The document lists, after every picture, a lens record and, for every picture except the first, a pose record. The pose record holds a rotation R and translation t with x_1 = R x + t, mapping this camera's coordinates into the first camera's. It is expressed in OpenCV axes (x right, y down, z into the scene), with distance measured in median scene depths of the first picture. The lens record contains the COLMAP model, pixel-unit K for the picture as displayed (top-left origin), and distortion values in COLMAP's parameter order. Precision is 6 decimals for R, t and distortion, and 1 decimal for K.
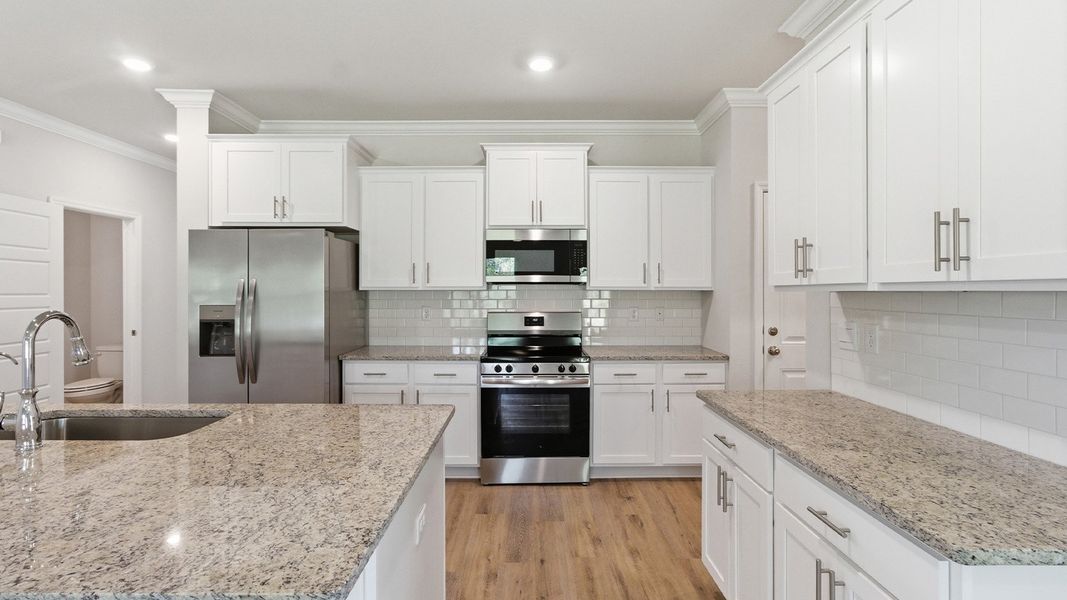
lens RADIAL K [[501.5, 0, 531.7], [0, 501.5, 292.8], [0, 0, 1]] dist [0.001568, 0.000246]
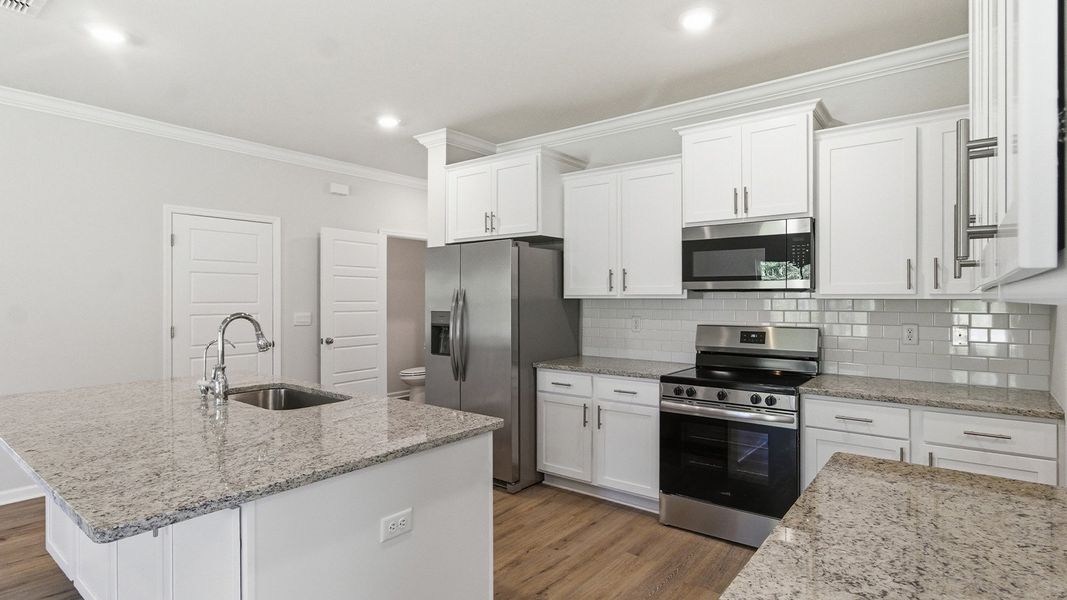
lens RADIAL K [[539.6, 0, 533.5], [0, 539.6, 300.0], [0, 0, 1]] dist [-0.009851, 0.001339]
pose [[0.789376, 0.002210, -0.613905, 0.291597], [-0.004391, 0.999988, -0.002048, 0.000537], [0.613894, 0.004312, 0.789377, 0.130887]]
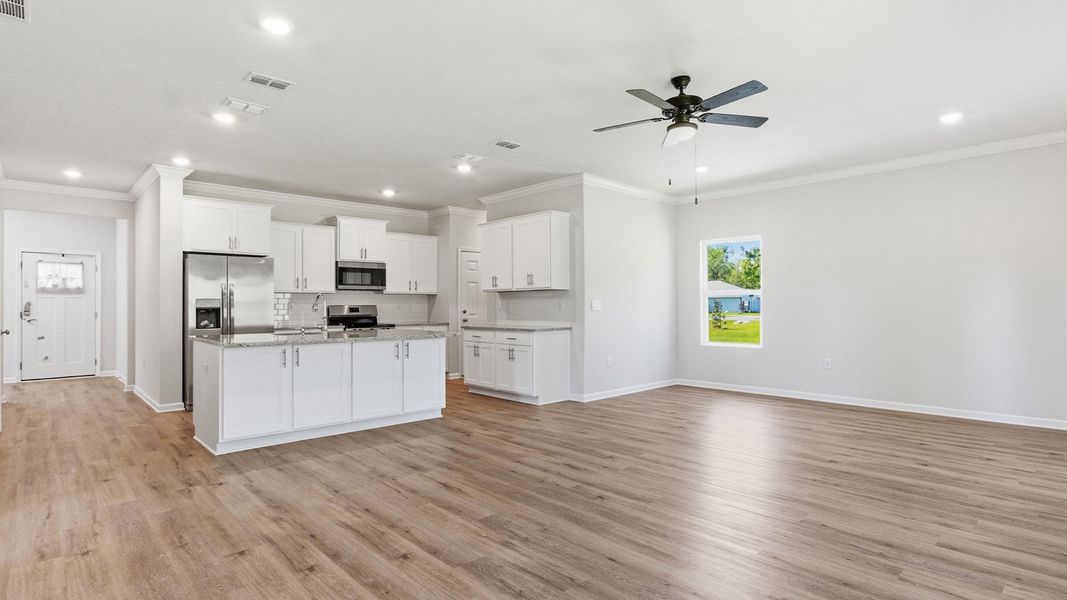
lens RADIAL K [[527.6, 0, 528.9], [0, 527.6, 298.7], [0, 0, 1]] dist [-0.003456, -0.000643]
pose [[0.730158, 0.004106, 0.683266, -0.978424], [0.010437, 0.999798, -0.017162, 0.061567], [-0.683199, 0.019663, 0.729968, -0.996644]]
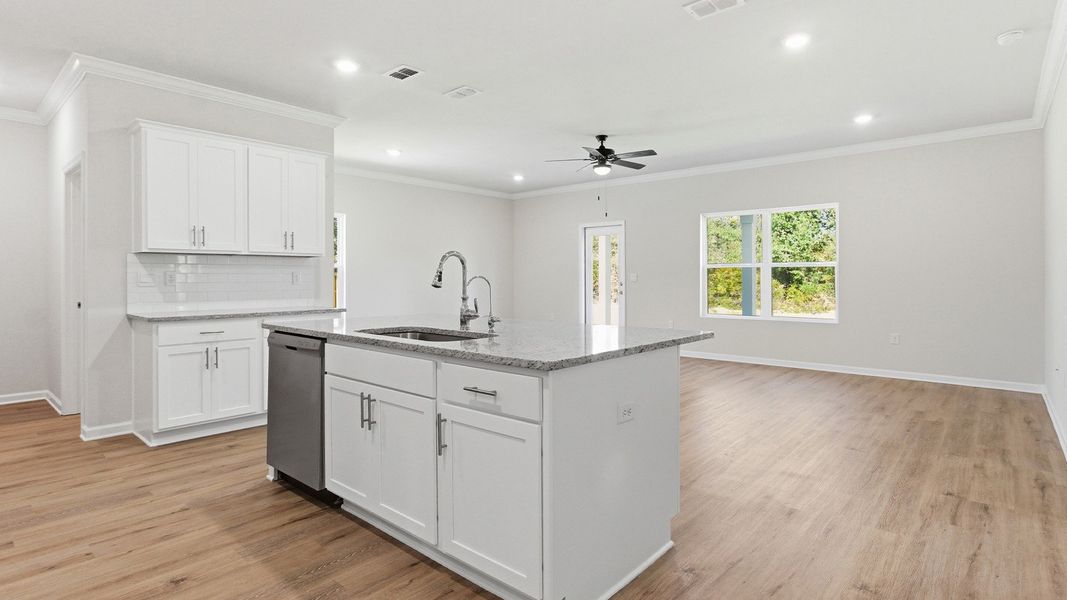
lens RADIAL K [[526.2, 0, 531.2], [0, 526.2, 277.3], [0, 0, 1]] dist [-0.002495, -0.001036]
pose [[-0.744727, 0.000086, 0.667369, -0.988236], [0.003439, 0.999987, 0.003709, 0.050848], [-0.667360, 0.005057, -0.744718, 0.913921]]
